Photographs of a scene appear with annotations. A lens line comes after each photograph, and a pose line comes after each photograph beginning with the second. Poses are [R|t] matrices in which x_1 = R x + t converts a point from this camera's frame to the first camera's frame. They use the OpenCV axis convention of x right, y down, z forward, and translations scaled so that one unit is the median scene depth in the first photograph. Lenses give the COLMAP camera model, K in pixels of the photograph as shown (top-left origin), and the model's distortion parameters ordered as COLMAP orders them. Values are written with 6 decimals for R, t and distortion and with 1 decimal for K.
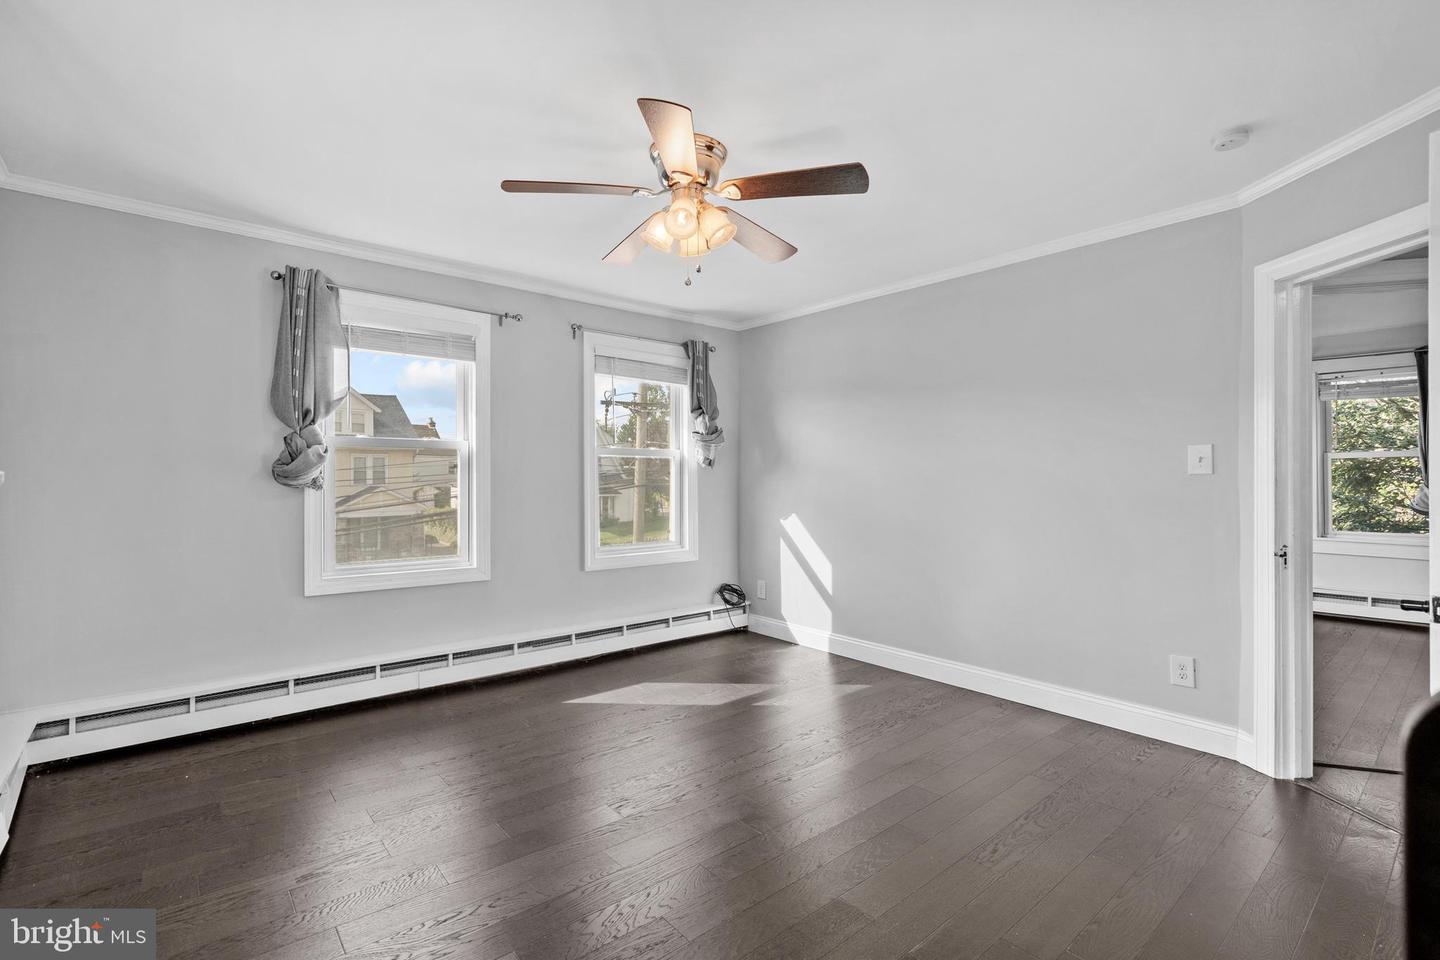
lens RADIAL K [[662.6, 0, 718.2], [0, 662.6, 484.7], [0, 0, 1]] dist [-0.002701, 0.000944]
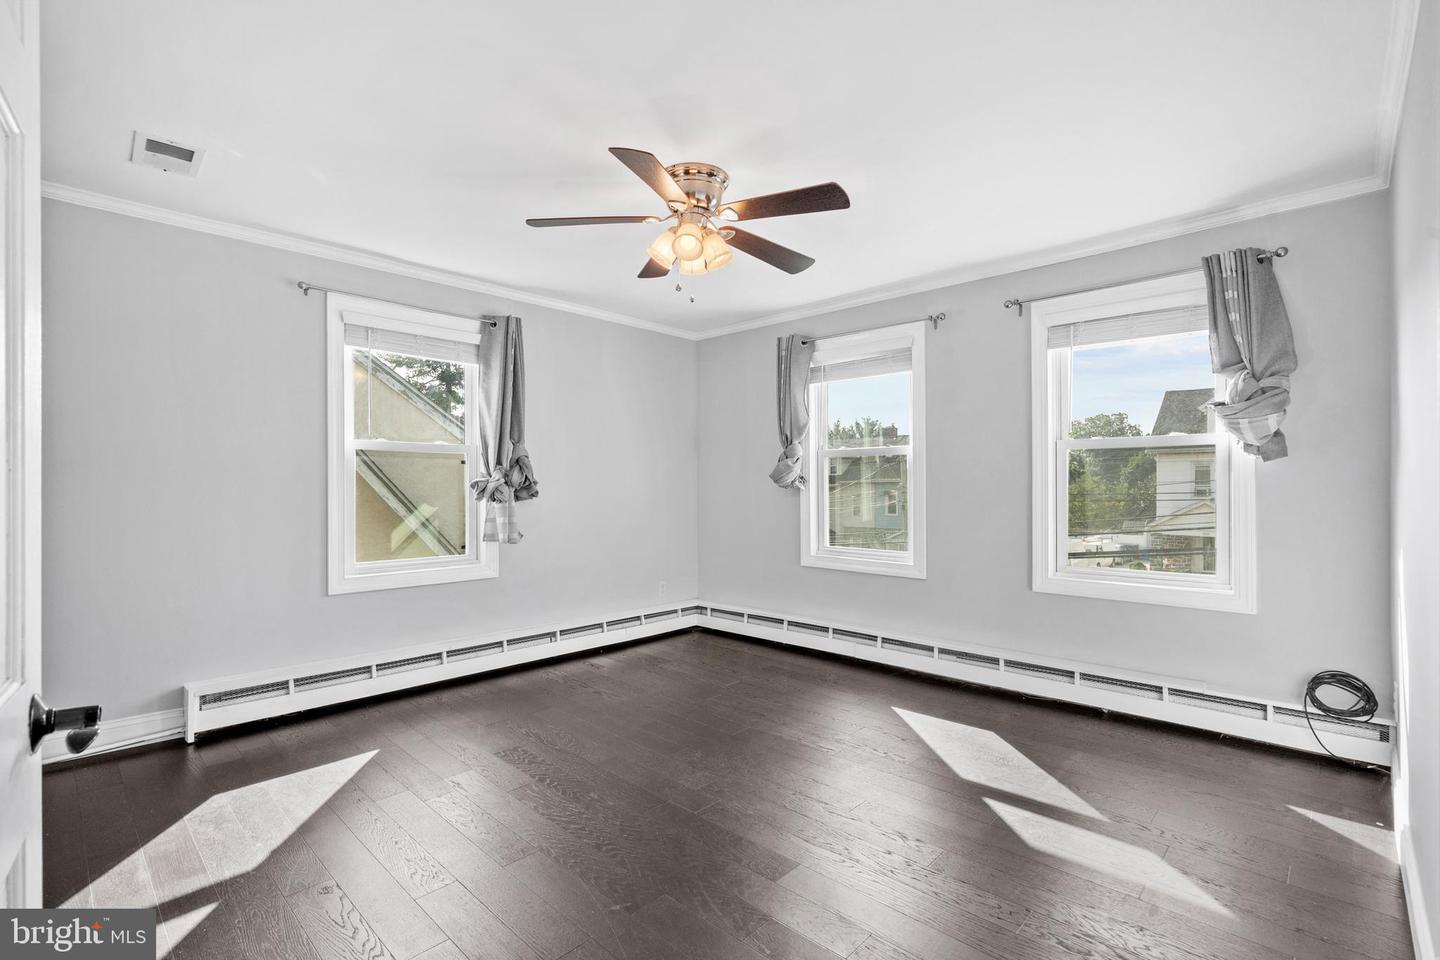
lens RADIAL K [[662.6, 0, 718.2], [0, 662.6, 484.7], [0, 0, 1]] dist [-0.002701, 0.000944]
pose [[0.102287, -0.001403, -0.994754, 0.647725], [-0.004297, 0.999989, -0.001852, 0.000792], [0.994746, 0.004464, 0.102280, 0.576507]]
